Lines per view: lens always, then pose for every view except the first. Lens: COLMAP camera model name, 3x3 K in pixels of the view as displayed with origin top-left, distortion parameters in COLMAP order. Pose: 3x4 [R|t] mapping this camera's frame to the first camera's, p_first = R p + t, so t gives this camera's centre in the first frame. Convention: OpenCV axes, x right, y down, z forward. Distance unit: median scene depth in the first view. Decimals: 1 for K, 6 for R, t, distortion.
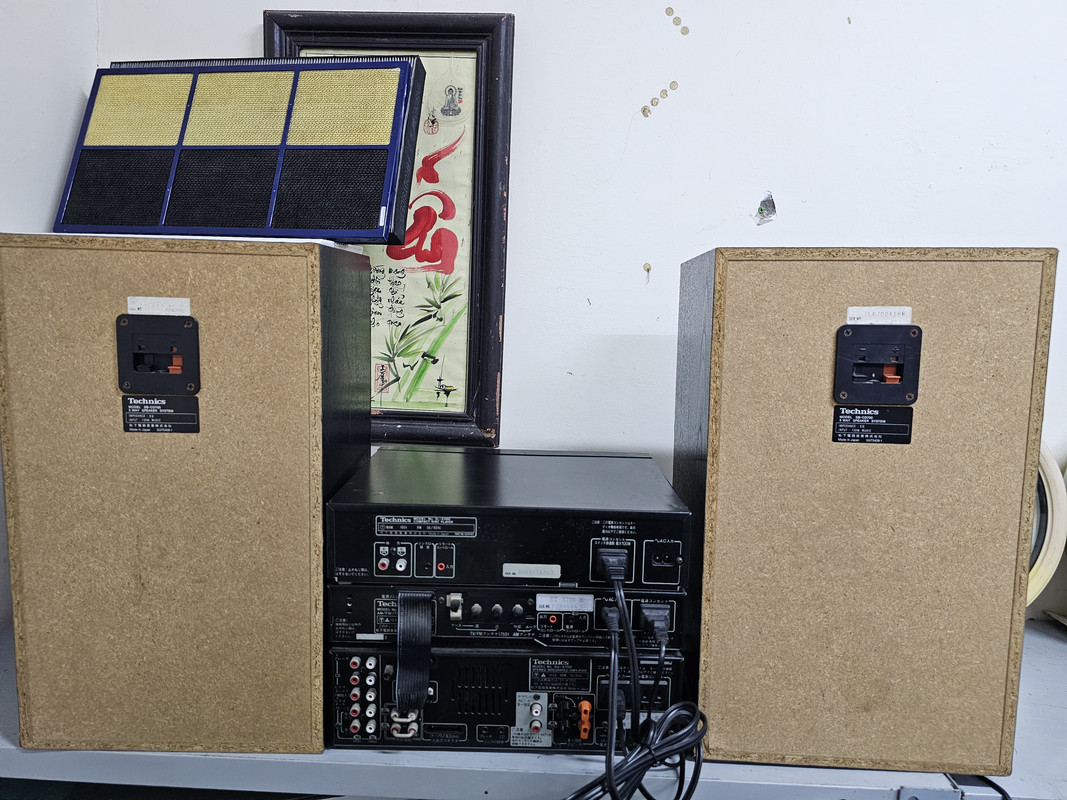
lens RADIAL K [[729.8, 0, 524.9], [0, 729.8, 402.9], [0, 0, 1]] dist [0.034429, -0.044355]
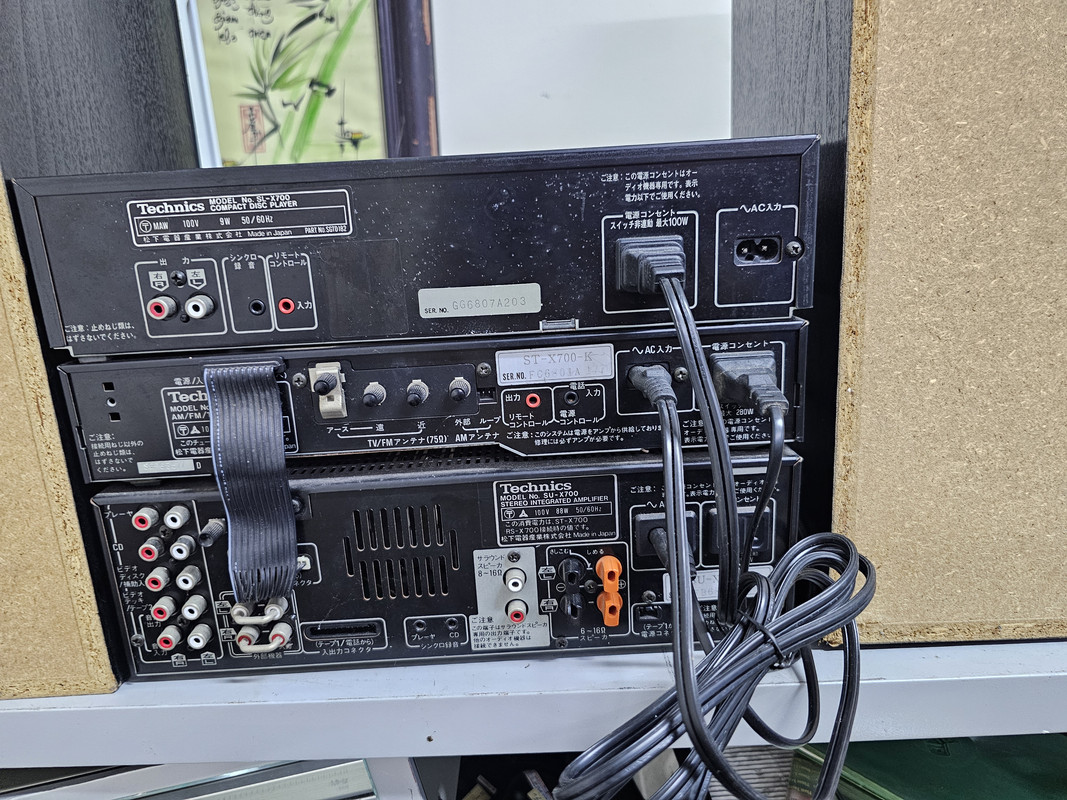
lens RADIAL K [[729.8, 0, 518.0], [0, 729.8, 433.0], [0, 0, 1]] dist [0.034429, -0.044355]
pose [[0.996667, -0.081476, -0.003945, 0.028390], [0.081128, 0.985052, 0.151954, 0.241928], [-0.008495, -0.151768, 0.988380, 0.514576]]
